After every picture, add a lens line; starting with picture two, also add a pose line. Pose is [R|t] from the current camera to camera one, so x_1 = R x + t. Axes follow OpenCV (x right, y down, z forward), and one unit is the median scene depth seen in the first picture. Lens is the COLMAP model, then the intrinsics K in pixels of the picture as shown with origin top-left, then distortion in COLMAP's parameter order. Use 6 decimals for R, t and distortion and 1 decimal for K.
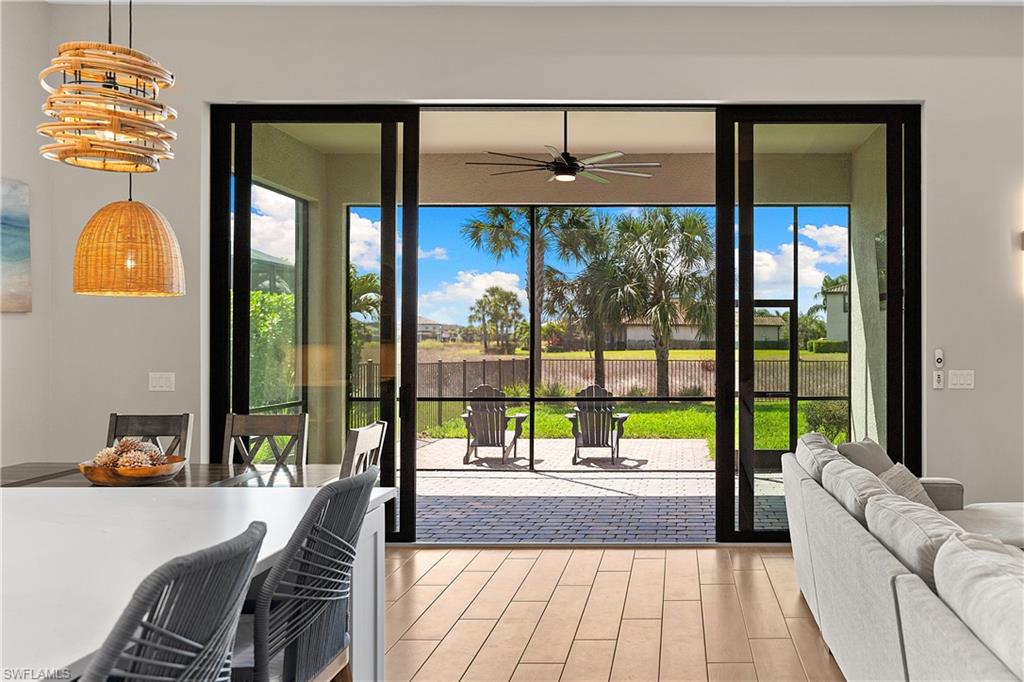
lens RADIAL K [[879.0, 0, 684.7], [0, 879.0, 333.1], [0, 0, 1]] dist [-0.013183, 0.009775]
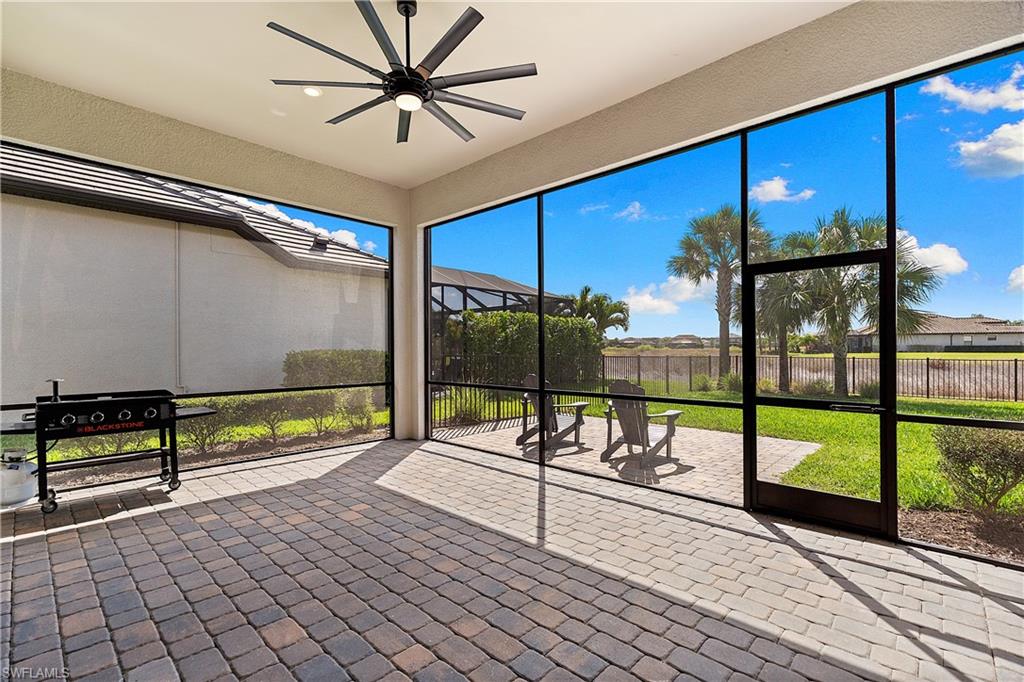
lens RADIAL K [[458.2, 0, 507.7], [0, 458.2, 336.3], [0, 0, 1]] dist [-0.000697, -0.000379]
pose [[0.723142, -0.022715, -0.690326, 0.150979], [0.010933, 0.999710, -0.021443, 0.026096], [0.690613, 0.007959, 0.723181, 0.600314]]
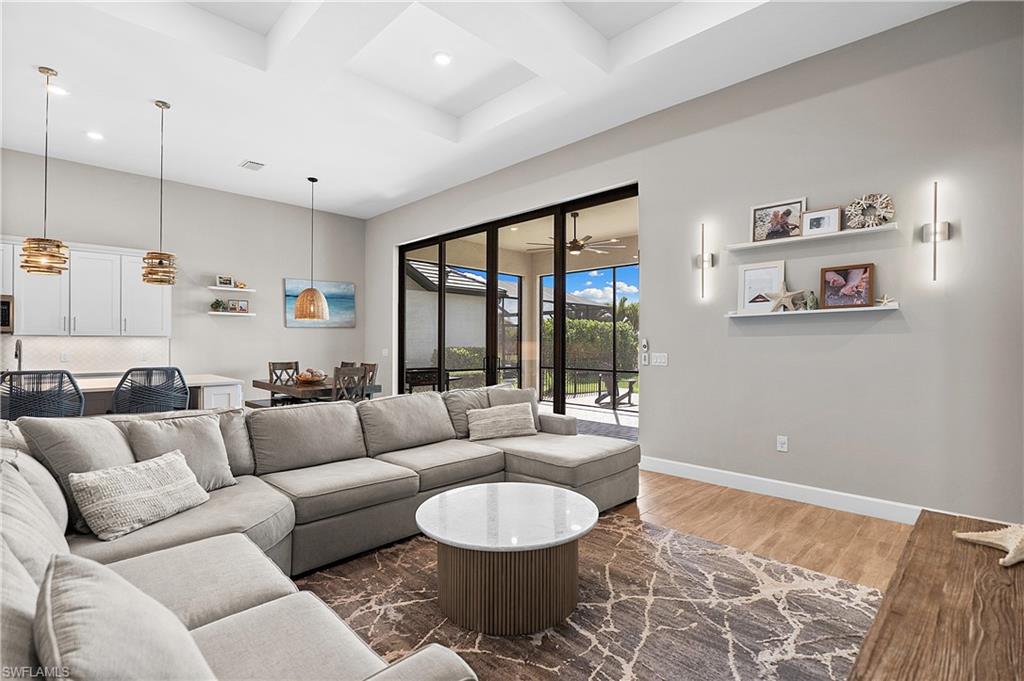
lens RADIAL K [[477.3, 0, 520.5], [0, 477.3, 341.6], [0, 0, 1]] dist [-0.010650, -0.000262]
pose [[0.708261, -0.000473, -0.705950, 0.396773], [0.001516, 0.999998, 0.000851, 0.011856], [0.705949, -0.001673, 0.708261, 0.141243]]
